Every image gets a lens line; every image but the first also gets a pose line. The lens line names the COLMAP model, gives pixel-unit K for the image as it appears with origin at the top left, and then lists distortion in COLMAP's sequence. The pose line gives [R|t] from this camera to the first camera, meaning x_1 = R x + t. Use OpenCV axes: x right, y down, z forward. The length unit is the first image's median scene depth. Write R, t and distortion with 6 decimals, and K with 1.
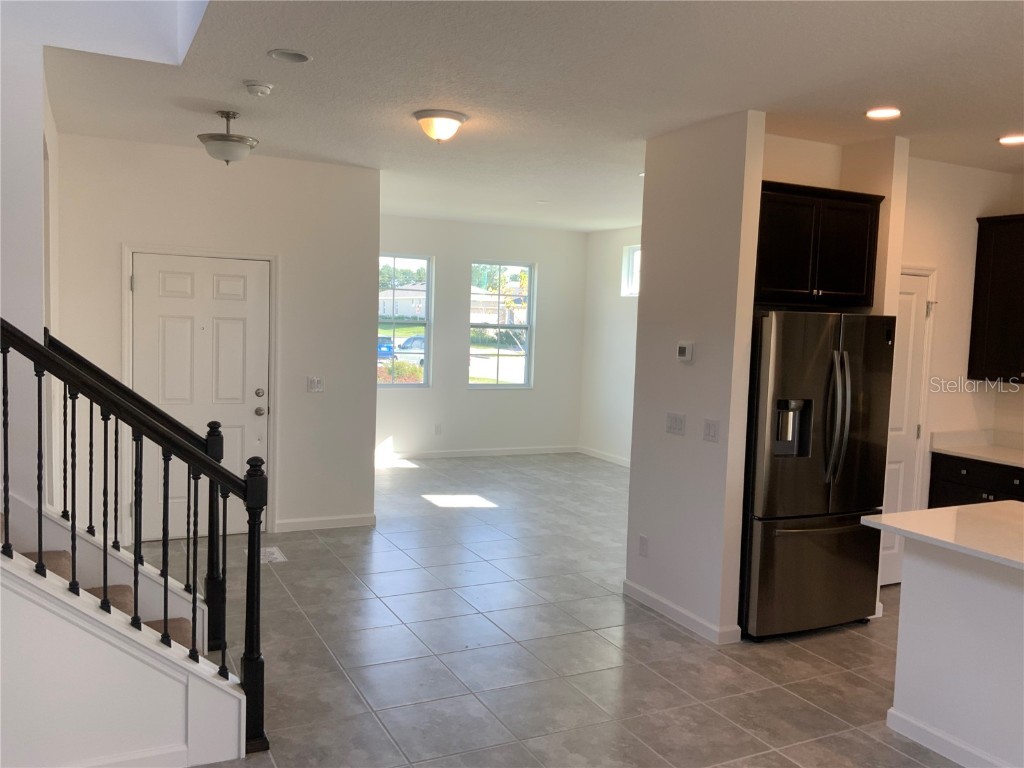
lens RADIAL K [[834.9, 0, 512.0], [0, 834.9, 384.0], [0, 0, 1]] dist [0.113498, -0.235243]
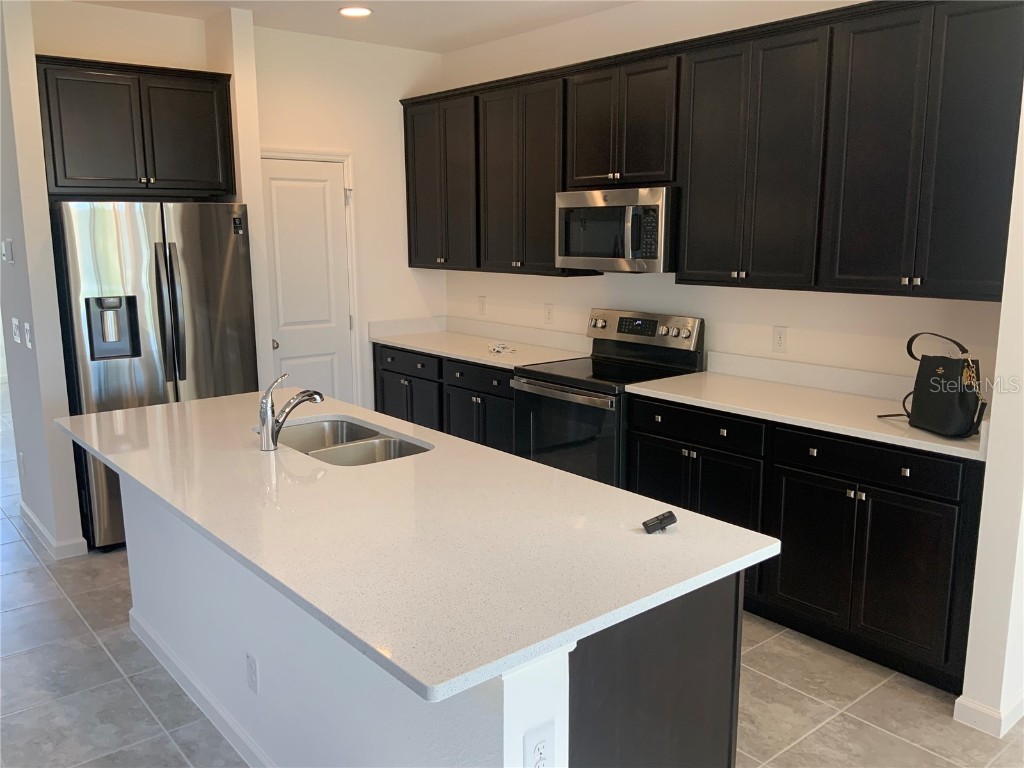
lens RADIAL K [[847.2, 0, 515.9], [0, 847.2, 389.0], [0, 0, 1]] dist [-0.001139, -0.011138]
pose [[0.974478, -0.079162, 0.210060, 0.536840], [0.054547, 0.991214, 0.120497, 0.029128], [-0.217753, -0.105963, 0.970235, -0.016851]]
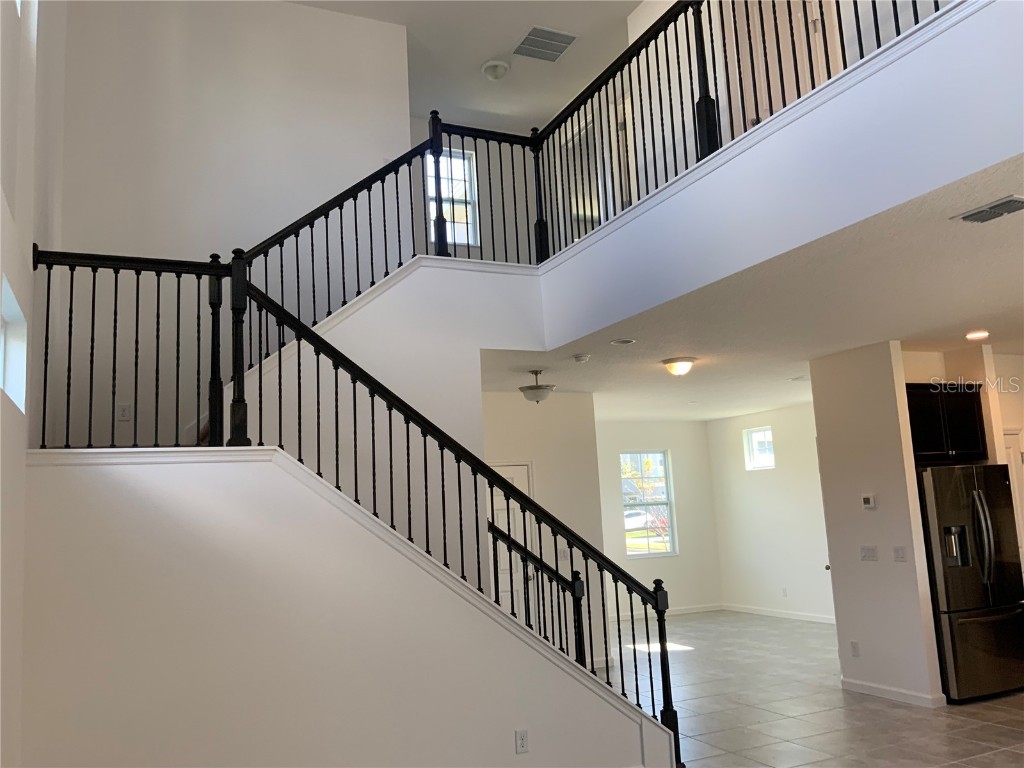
lens RADIAL K [[847.2, 0, 515.9], [0, 847.2, 389.0], [0, 0, 1]] dist [-0.001139, -0.011138]
pose [[0.995387, -0.092664, -0.024850, -0.340904], [0.085062, 0.972214, -0.218094, 0.039756], [0.044369, 0.214975, 0.975611, -0.484731]]
